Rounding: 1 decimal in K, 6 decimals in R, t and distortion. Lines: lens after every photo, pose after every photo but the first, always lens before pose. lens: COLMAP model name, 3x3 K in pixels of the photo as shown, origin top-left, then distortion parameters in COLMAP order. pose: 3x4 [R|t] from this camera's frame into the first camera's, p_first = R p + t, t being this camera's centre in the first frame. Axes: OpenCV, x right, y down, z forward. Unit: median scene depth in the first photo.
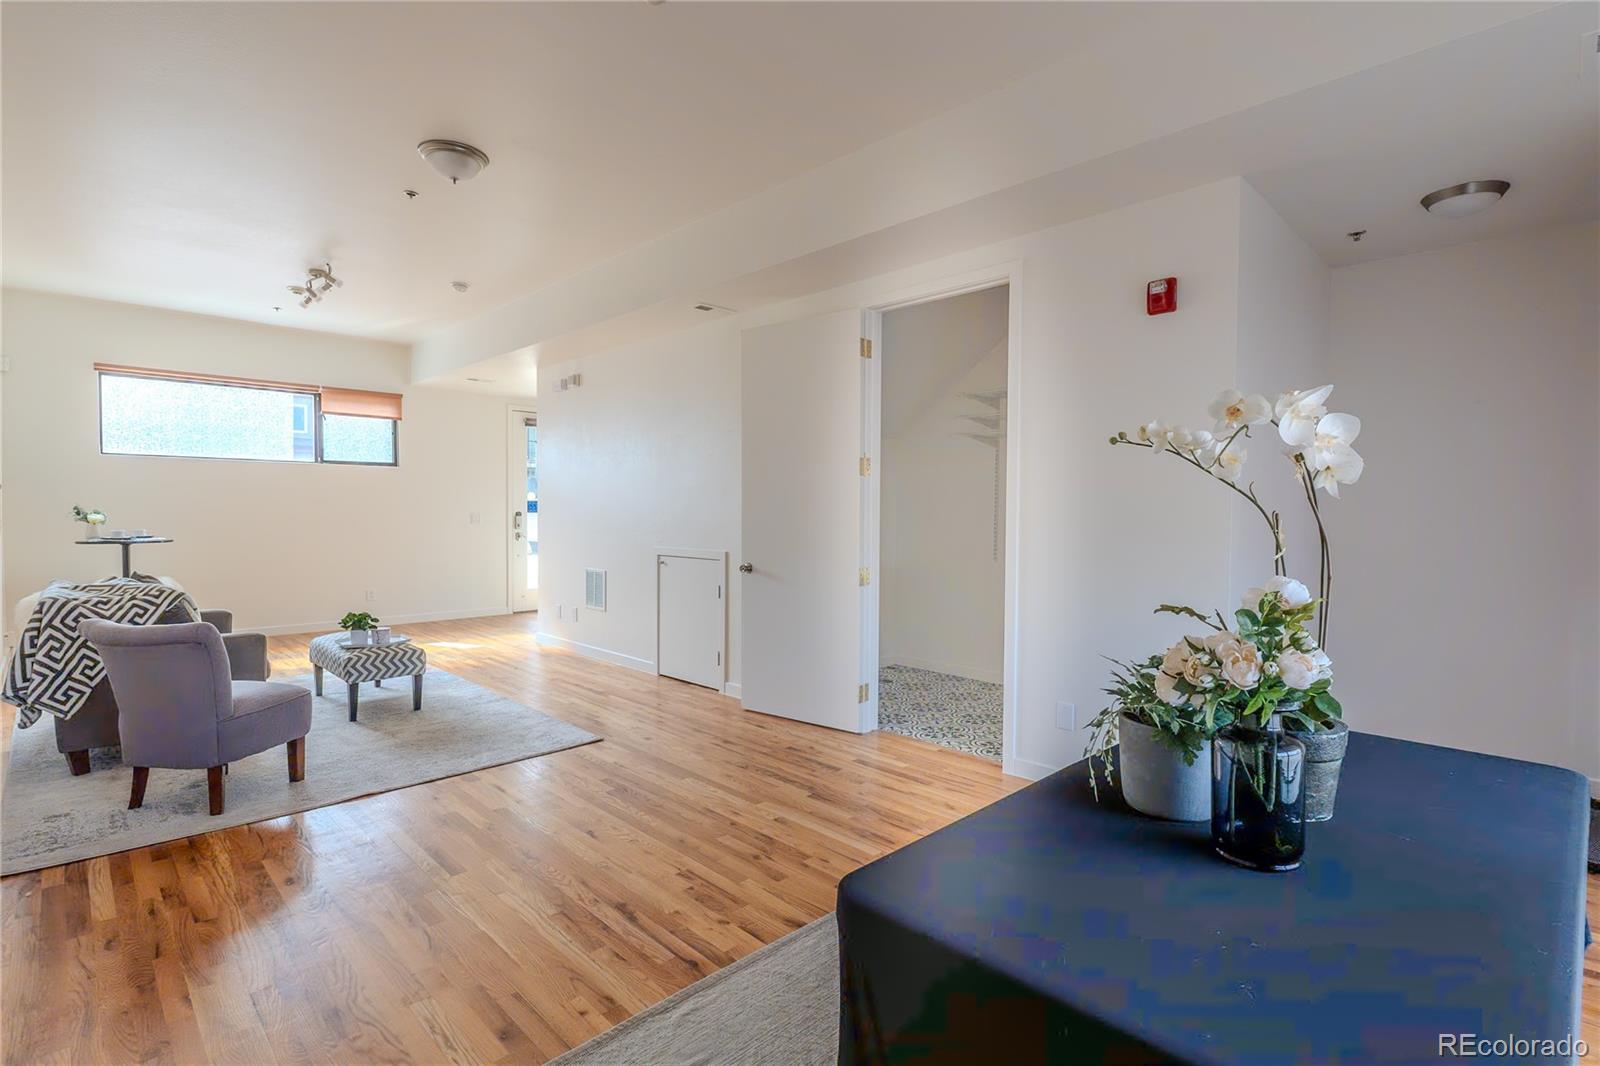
lens RADIAL K [[763.9, 0, 801.1], [0, 763.9, 531.9], [0, 0, 1]] dist [0.002162, -0.000268]
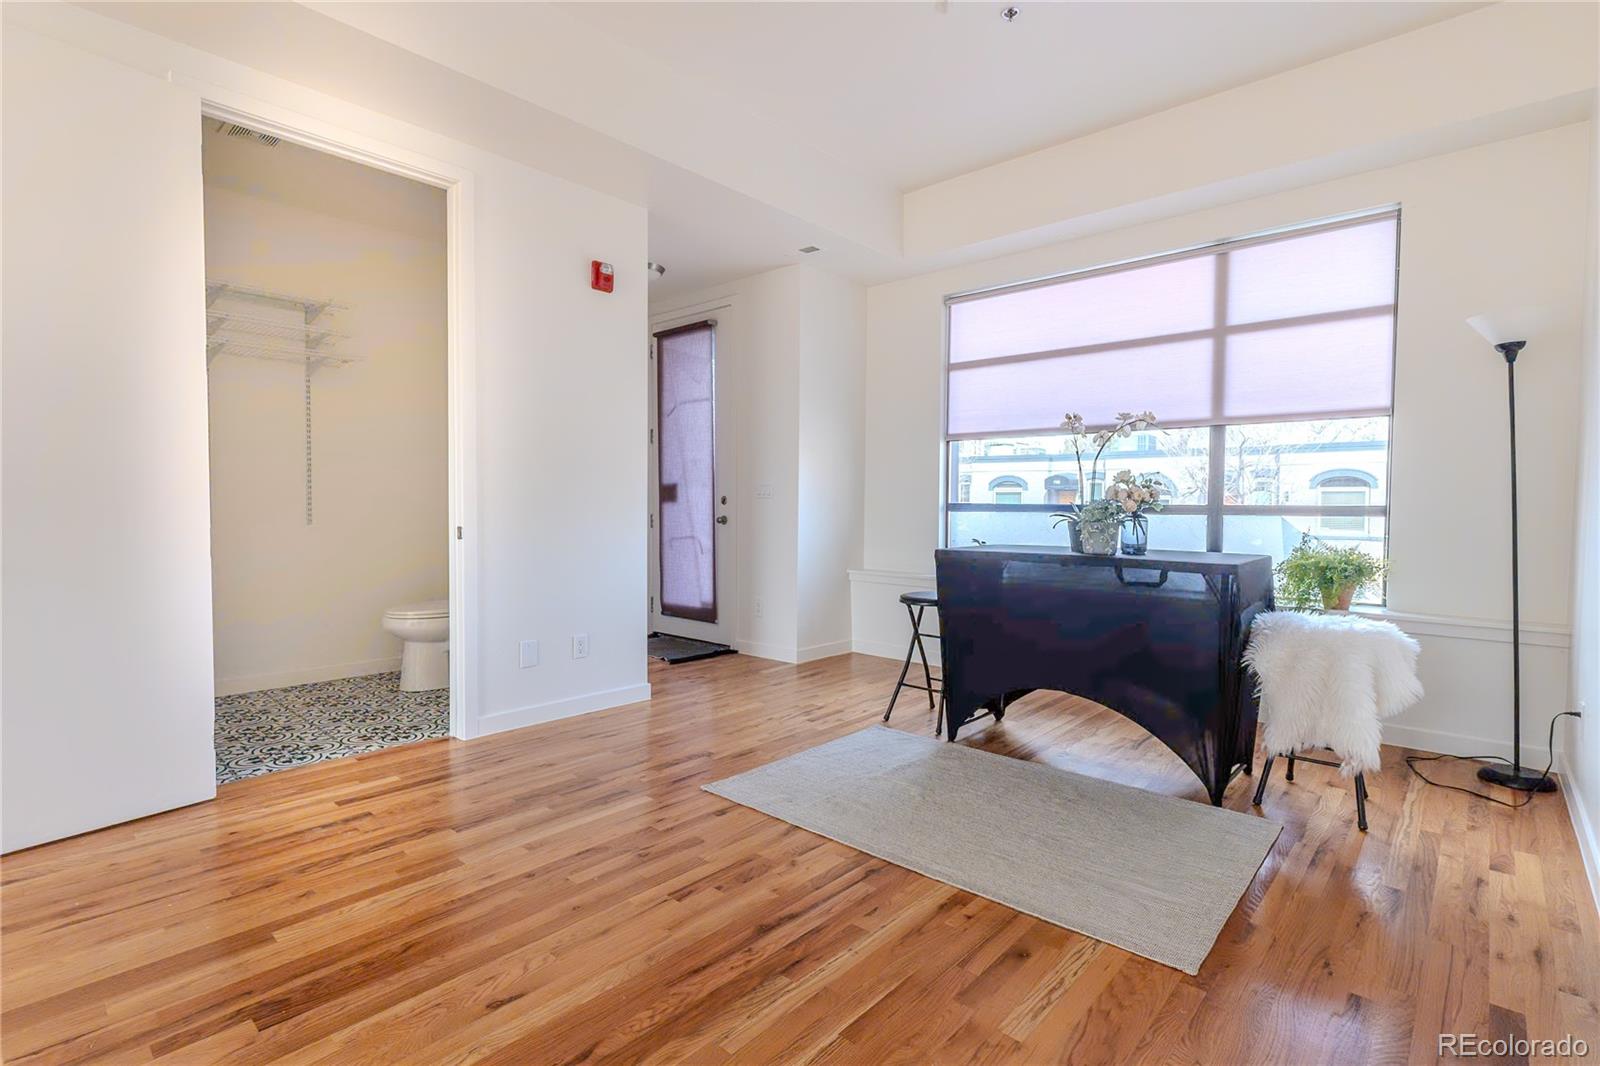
lens RADIAL K [[763.9, 0, 801.1], [0, 763.9, 531.9], [0, 0, 1]] dist [0.002162, -0.000268]
pose [[-0.063234, -0.042260, 0.997104, -0.671120], [0.019664, 0.998856, 0.043582, 0.039849], [-0.997805, 0.022363, -0.062331, 0.680887]]
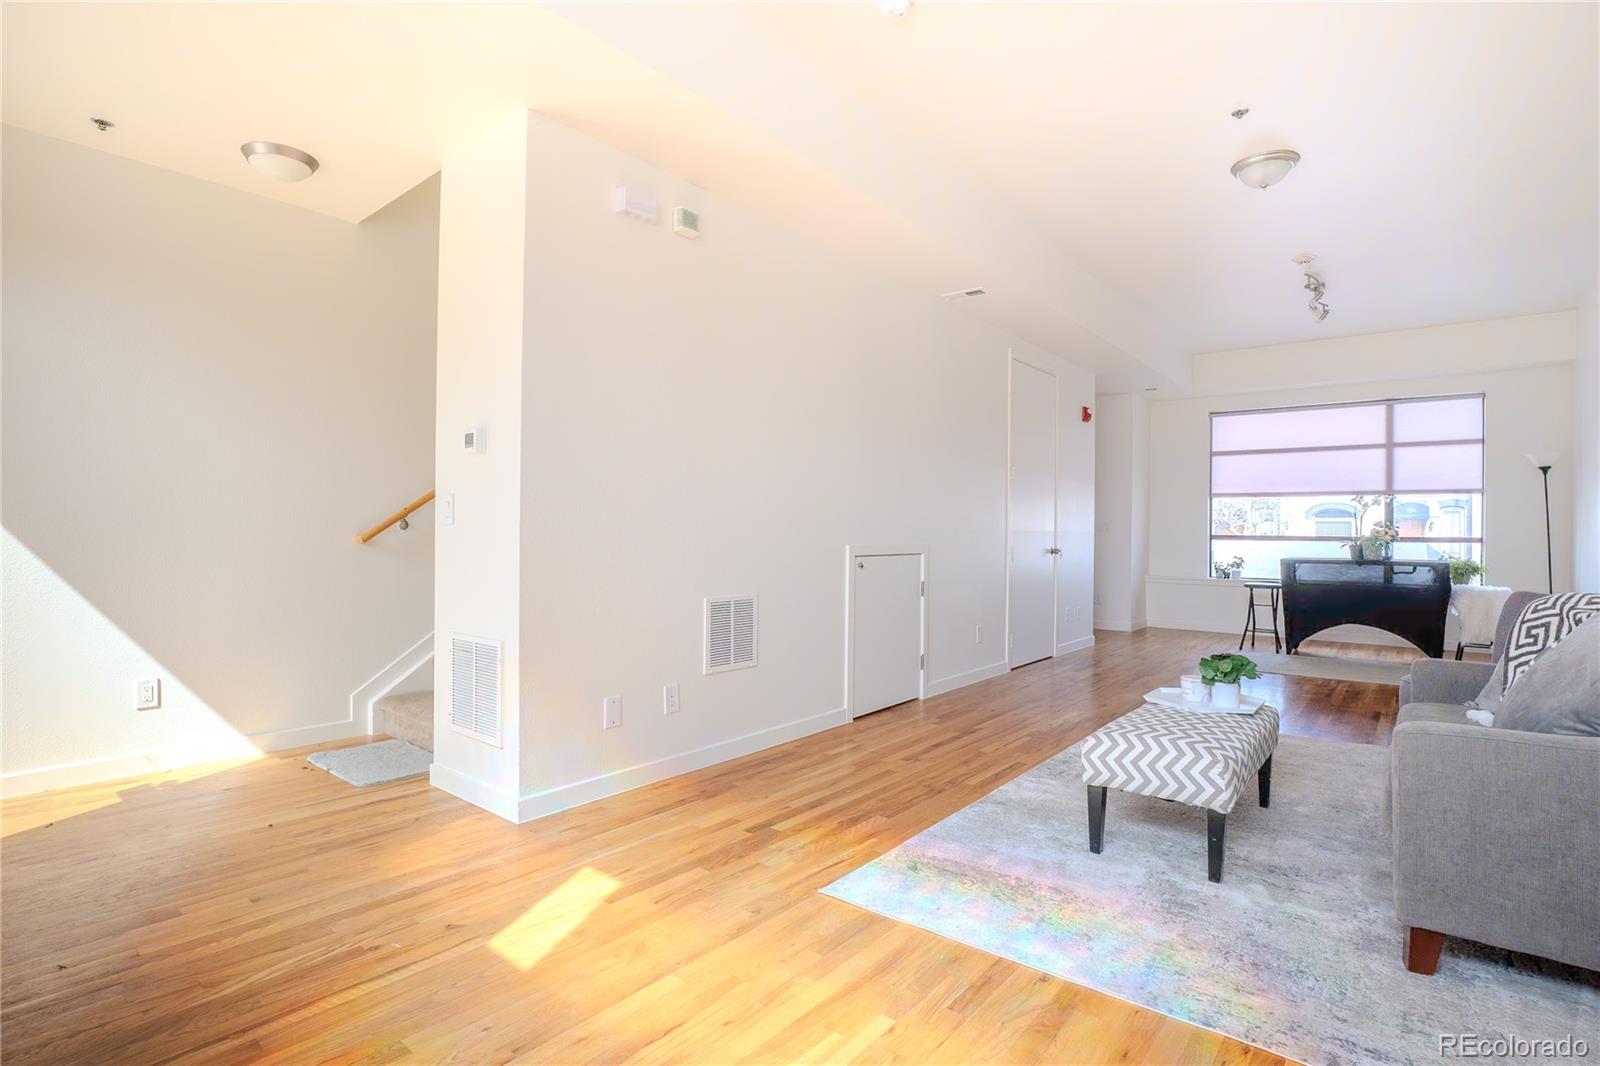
lens RADIAL K [[778.6, 0, 799.7], [0, 778.6, 529.6], [0, 0, 1]] dist [-0.042466, 0.009109]
pose [[-0.106057, -0.005094, 0.994347, -1.500463], [0.017960, 0.999814, 0.007038, -0.002146], [-0.994198, 0.018605, -0.105945, 1.836186]]
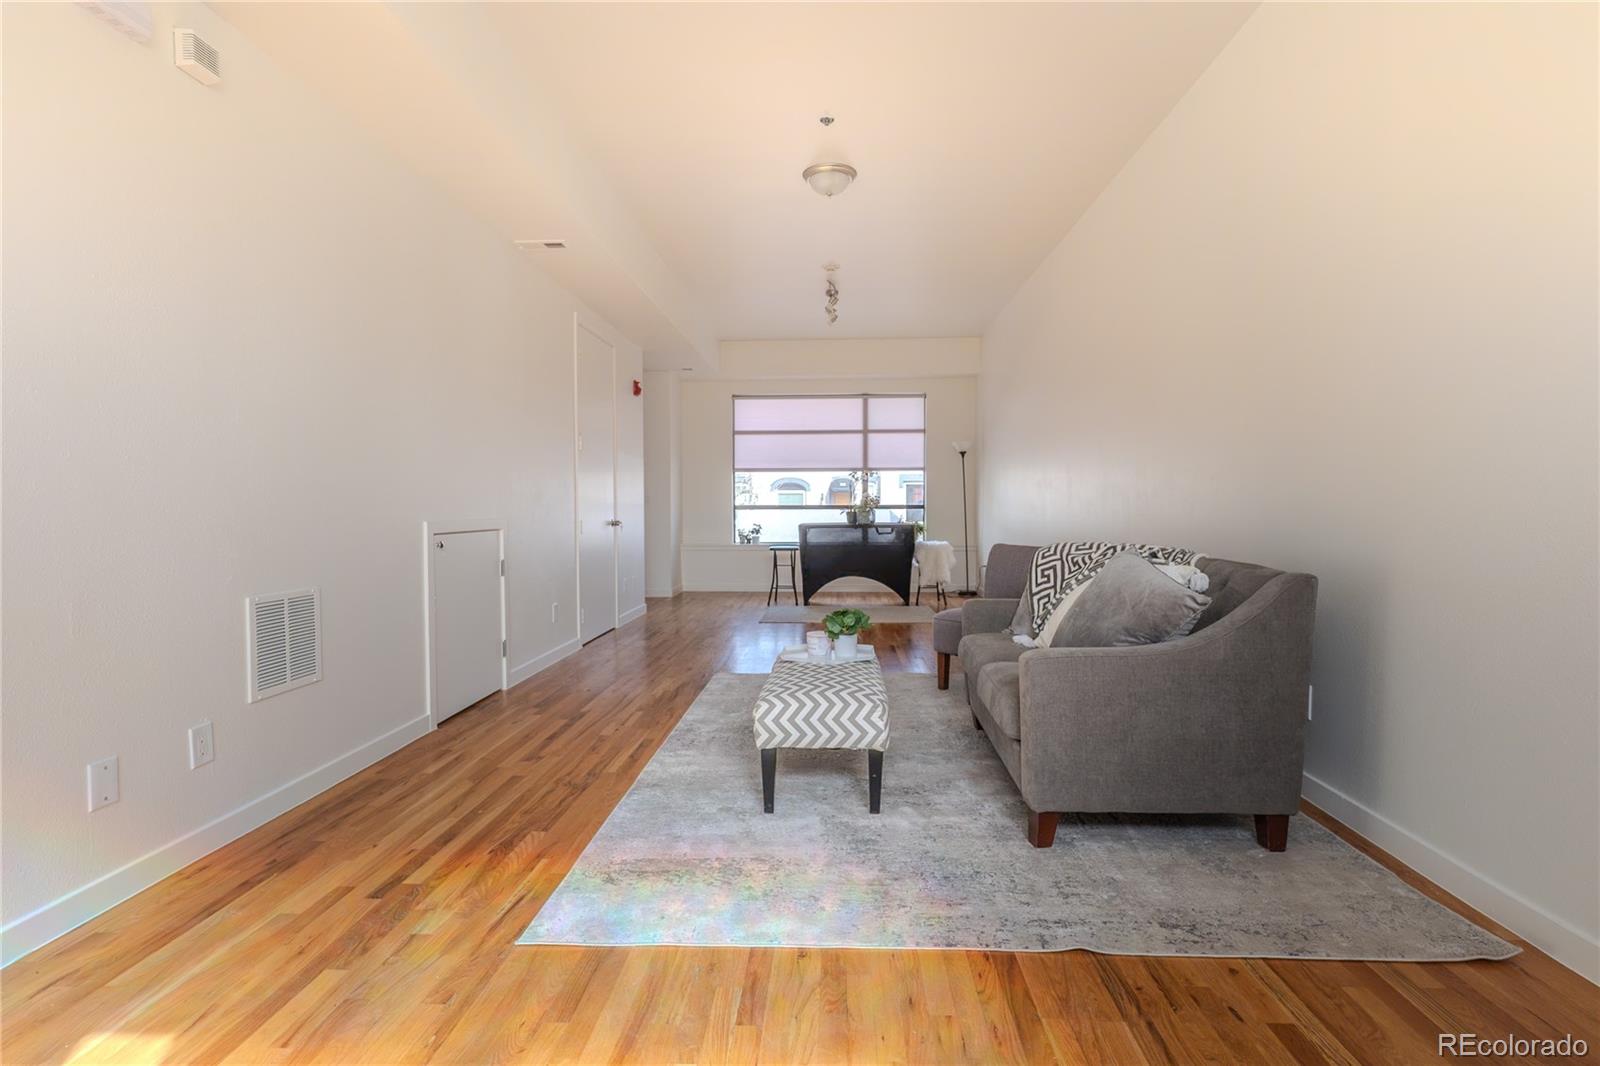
lens RADIAL K [[766.4, 0, 801.3], [0, 766.4, 531.0], [0, 0, 1]] dist [0.001400, 0.000457]
pose [[-0.678809, -0.027878, 0.733785, -1.375361], [0.020135, 0.998197, 0.056550, -0.002515], [-0.734039, 0.053162, -0.677024, 1.951160]]
